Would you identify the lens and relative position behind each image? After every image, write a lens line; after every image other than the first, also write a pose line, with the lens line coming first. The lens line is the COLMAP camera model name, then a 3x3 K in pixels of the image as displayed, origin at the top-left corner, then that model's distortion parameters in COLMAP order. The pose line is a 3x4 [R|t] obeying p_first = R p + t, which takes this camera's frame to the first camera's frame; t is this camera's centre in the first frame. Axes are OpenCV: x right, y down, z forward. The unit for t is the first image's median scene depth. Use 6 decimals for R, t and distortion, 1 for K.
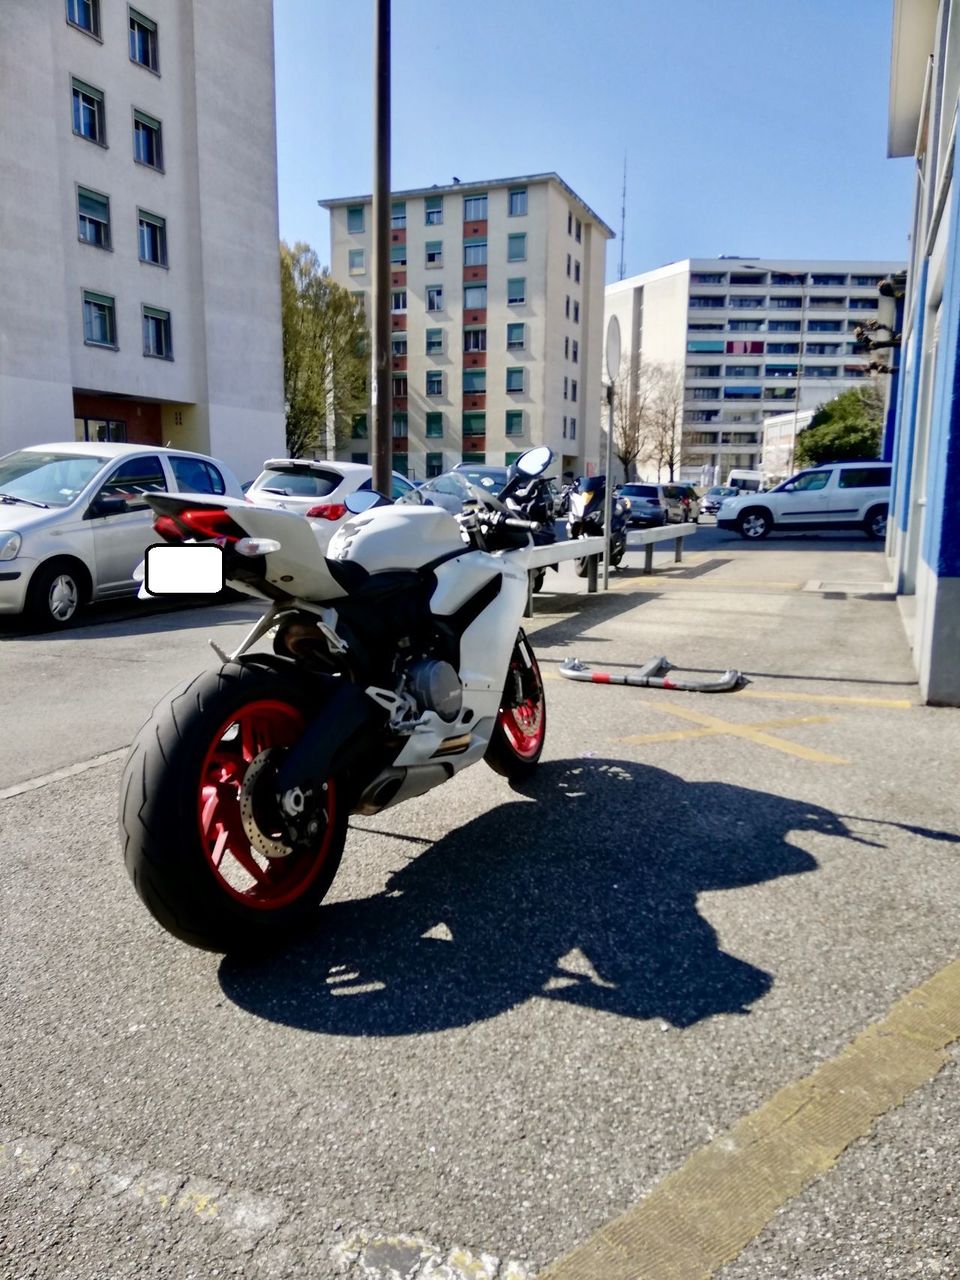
lens RADIAL K [[952.9, 0, 475.7], [0, 952.9, 635.0], [0, 0, 1]] dist [0.080587, -0.109331]
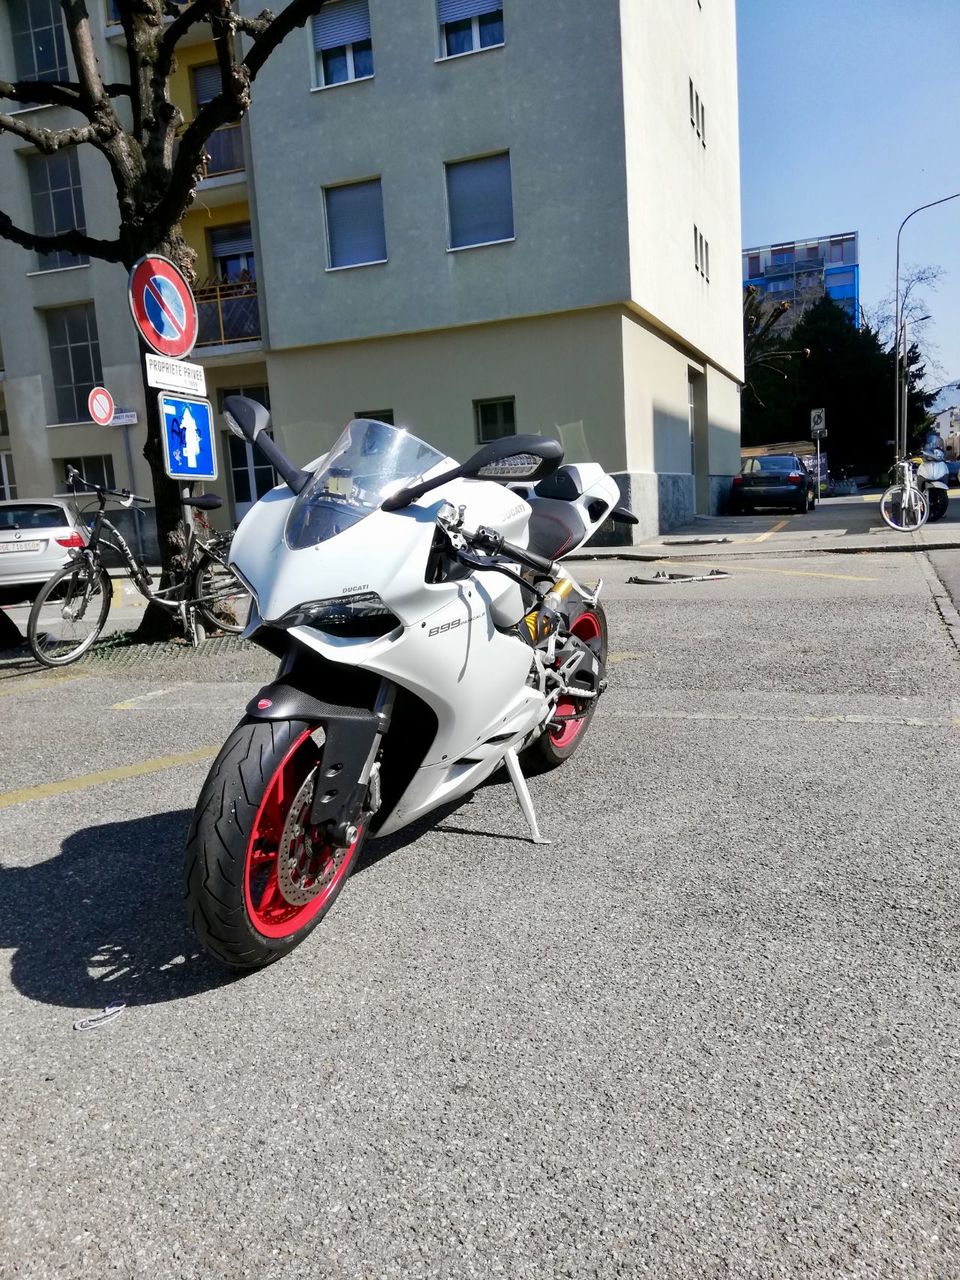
lens RADIAL K [[955.9, 0, 474.6], [0, 955.9, 635.1], [0, 0, 1]] dist [0.069577, -0.108873]
pose [[-0.998351, 0.054780, 0.017133, -0.090032], [0.057389, 0.957761, 0.281779, -0.190174], [-0.000974, 0.282298, -0.959326, 1.492958]]
